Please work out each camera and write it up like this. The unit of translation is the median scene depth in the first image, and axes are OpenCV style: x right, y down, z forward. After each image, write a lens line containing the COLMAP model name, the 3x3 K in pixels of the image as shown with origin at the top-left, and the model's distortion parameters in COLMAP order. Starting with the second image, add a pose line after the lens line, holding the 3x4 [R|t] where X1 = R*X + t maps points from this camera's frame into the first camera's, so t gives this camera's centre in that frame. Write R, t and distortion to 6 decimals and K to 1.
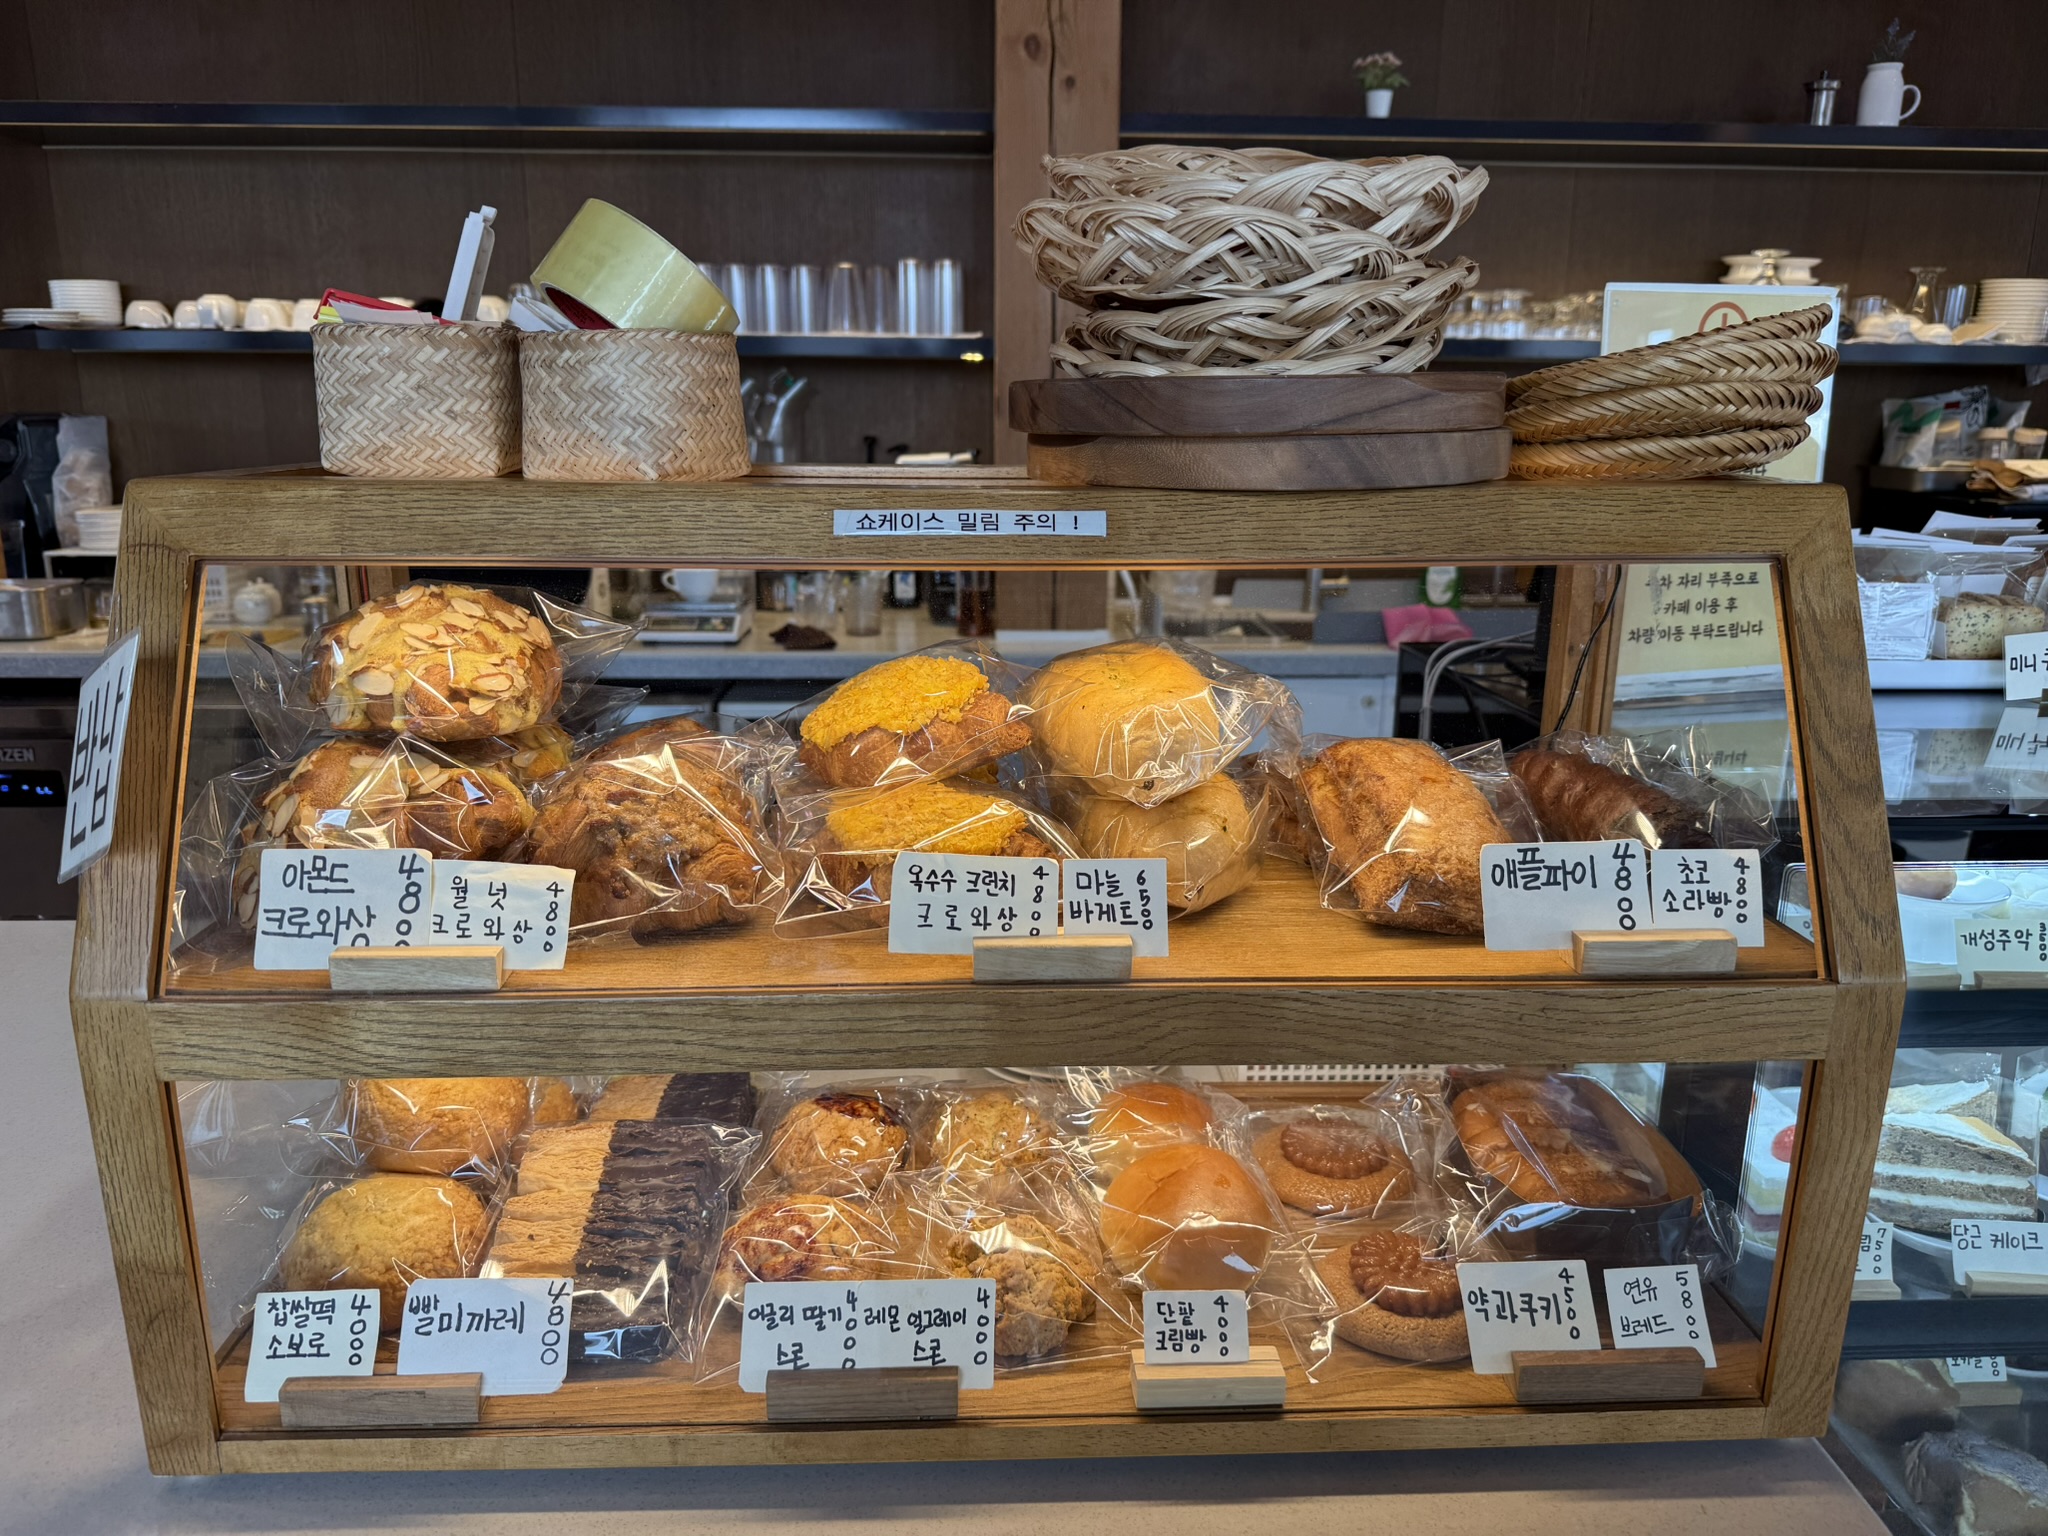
lens RADIAL K [[1457.7, 0, 1027.0], [0, 1457.7, 775.2], [0, 0, 1]] dist [0.040867, -0.050178]
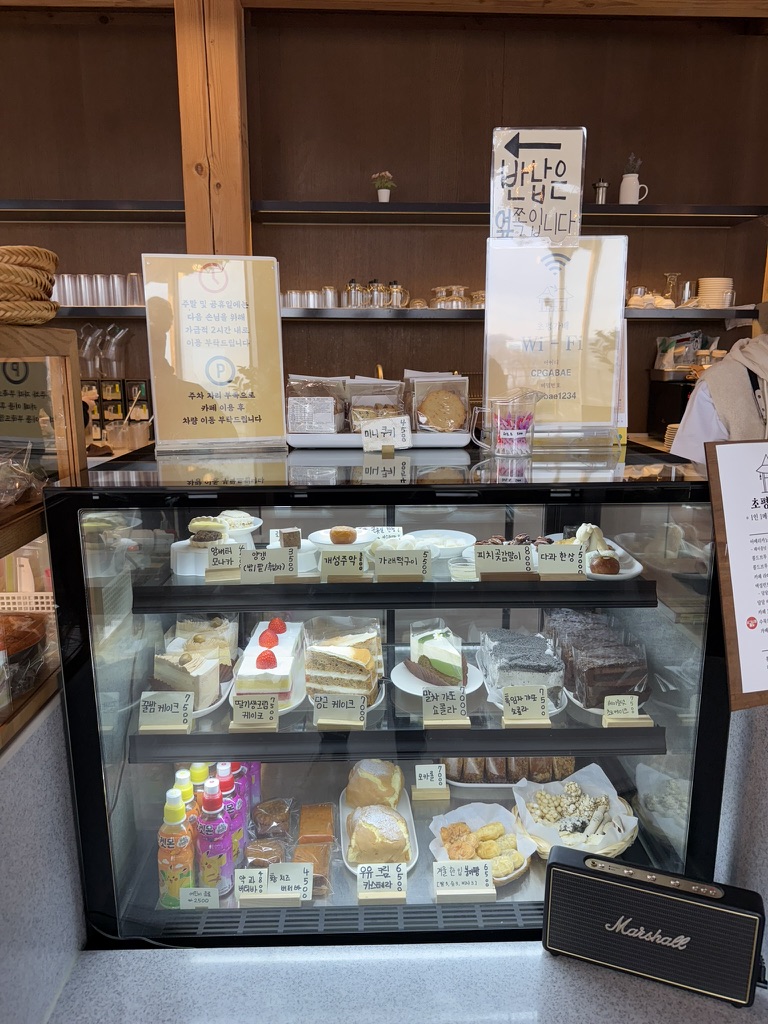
lens RADIAL K [[728.9, 0, 383.5], [0, 728.9, 506.3], [0, 0, 1]] dist [0.040867, -0.050178]
pose [[0.999960, -0.004169, -0.007886, 0.247036], [0.003832, 0.999102, -0.042203, 0.026293], [0.008055, 0.042171, 0.999078, -0.019975]]
